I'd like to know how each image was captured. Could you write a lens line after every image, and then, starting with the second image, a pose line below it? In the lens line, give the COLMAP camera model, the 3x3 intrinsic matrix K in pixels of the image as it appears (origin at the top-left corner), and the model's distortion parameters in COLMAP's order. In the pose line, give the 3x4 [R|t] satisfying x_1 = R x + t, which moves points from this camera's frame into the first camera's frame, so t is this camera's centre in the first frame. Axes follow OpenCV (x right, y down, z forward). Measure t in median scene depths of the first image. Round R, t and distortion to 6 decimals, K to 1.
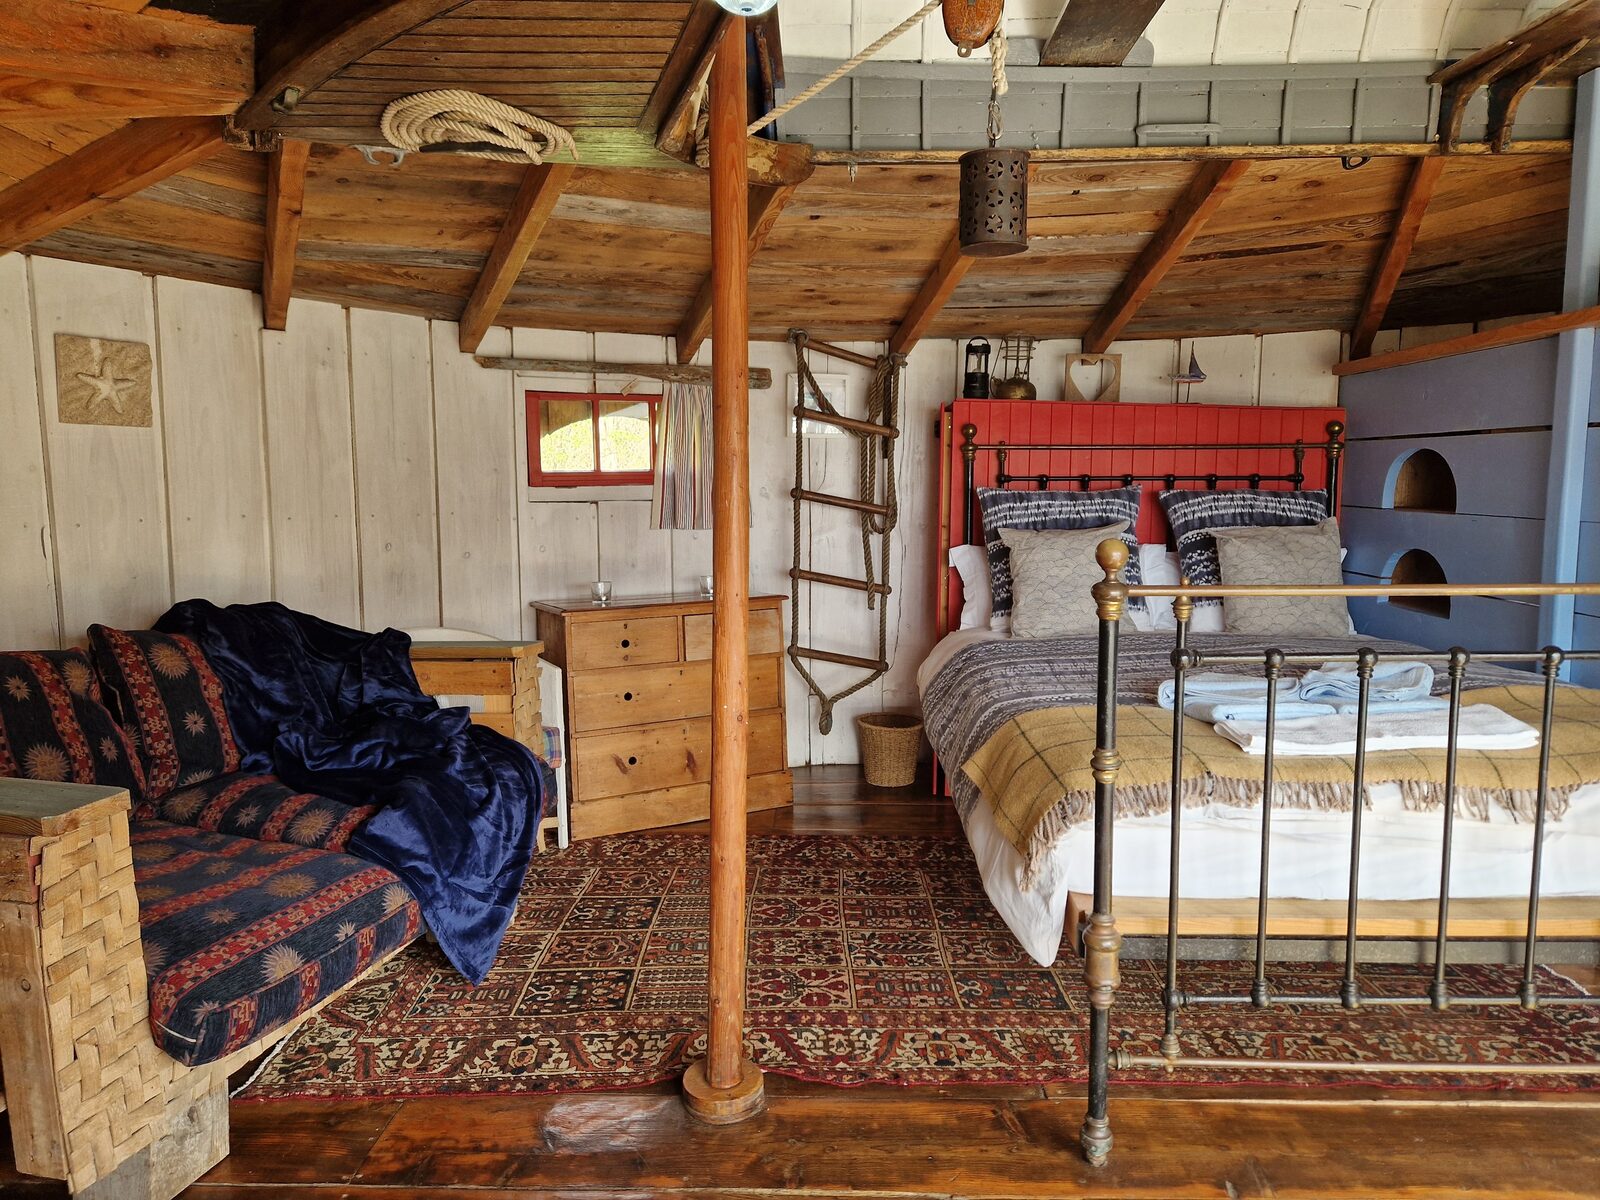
lens RADIAL K [[1090.2, 0, 800.0], [0, 1090.2, 600.0], [0, 0, 1]] dist [0.059113, -0.000079]
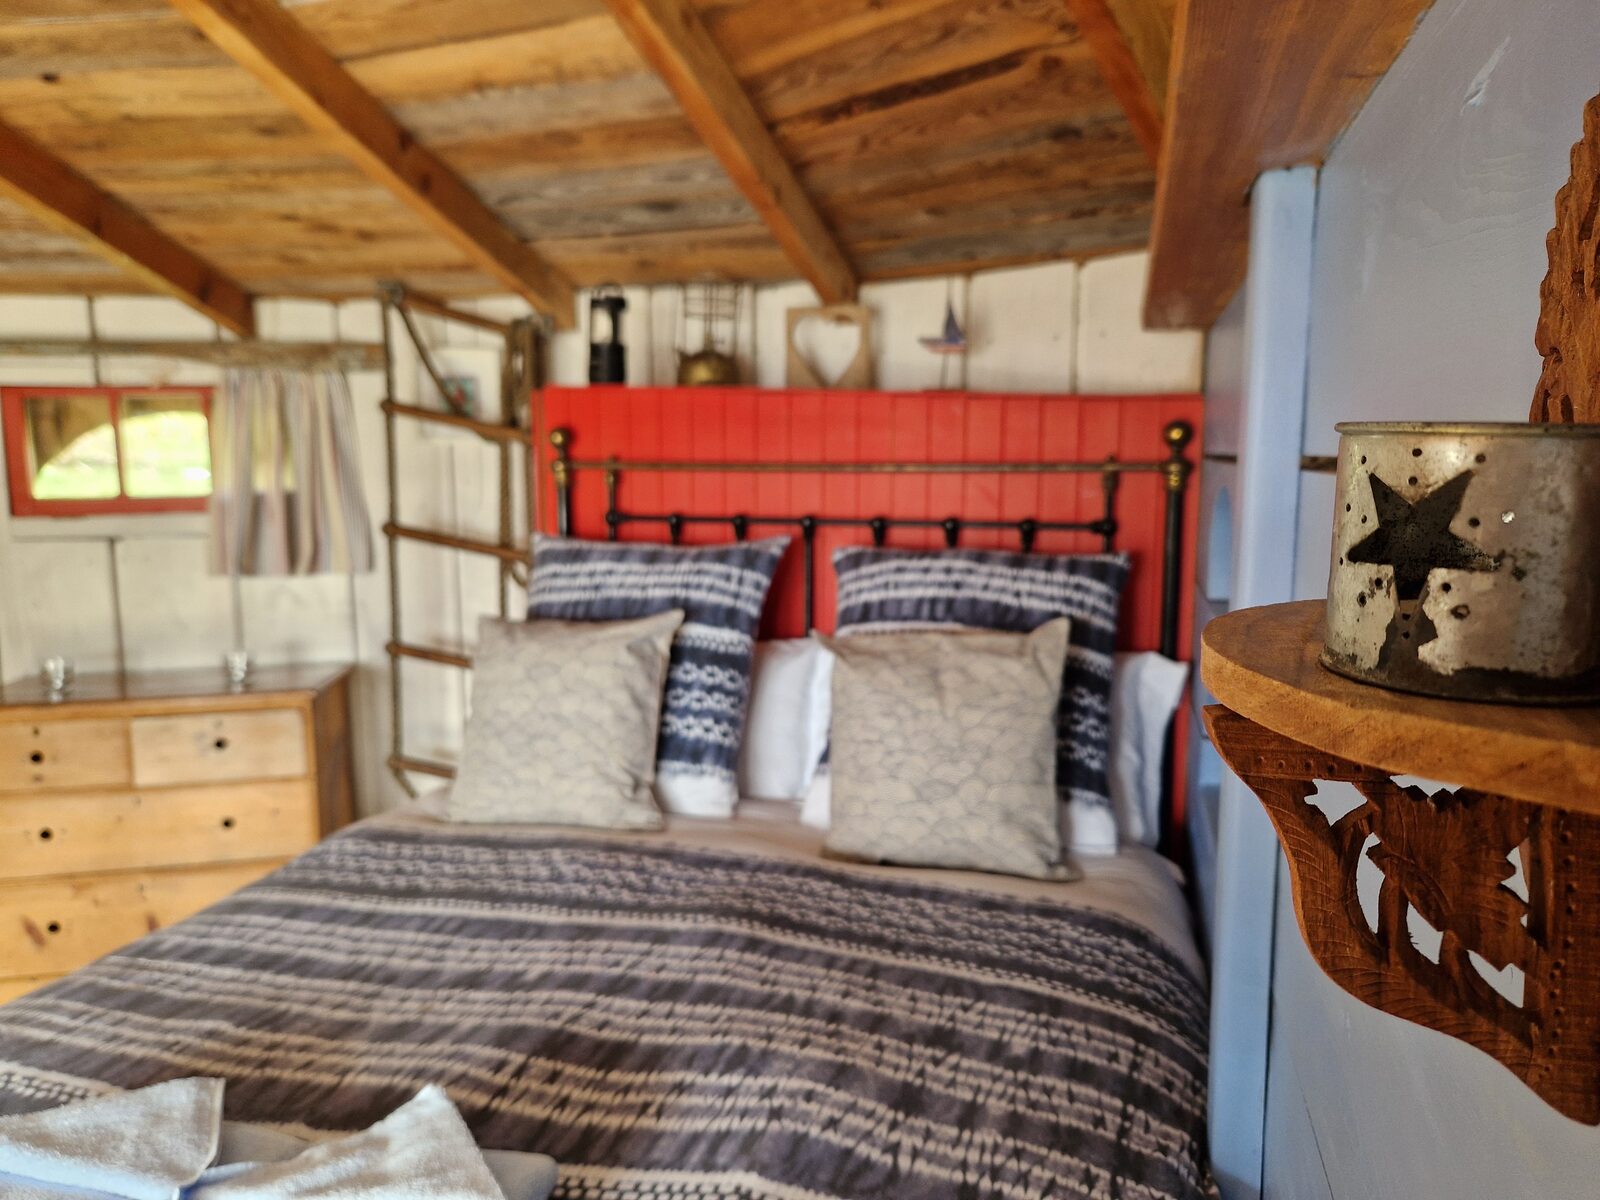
lens RADIAL K [[1073.1, 0, 800.0], [0, 1073.1, 600.0], [0, 0, 1]] dist [0.041540, -0.044483]
pose [[0.963101, 0.034955, -0.266862, 0.429914], [-0.030154, 0.999302, 0.022068, -0.078992], [0.267447, -0.013207, 0.963482, 0.440629]]
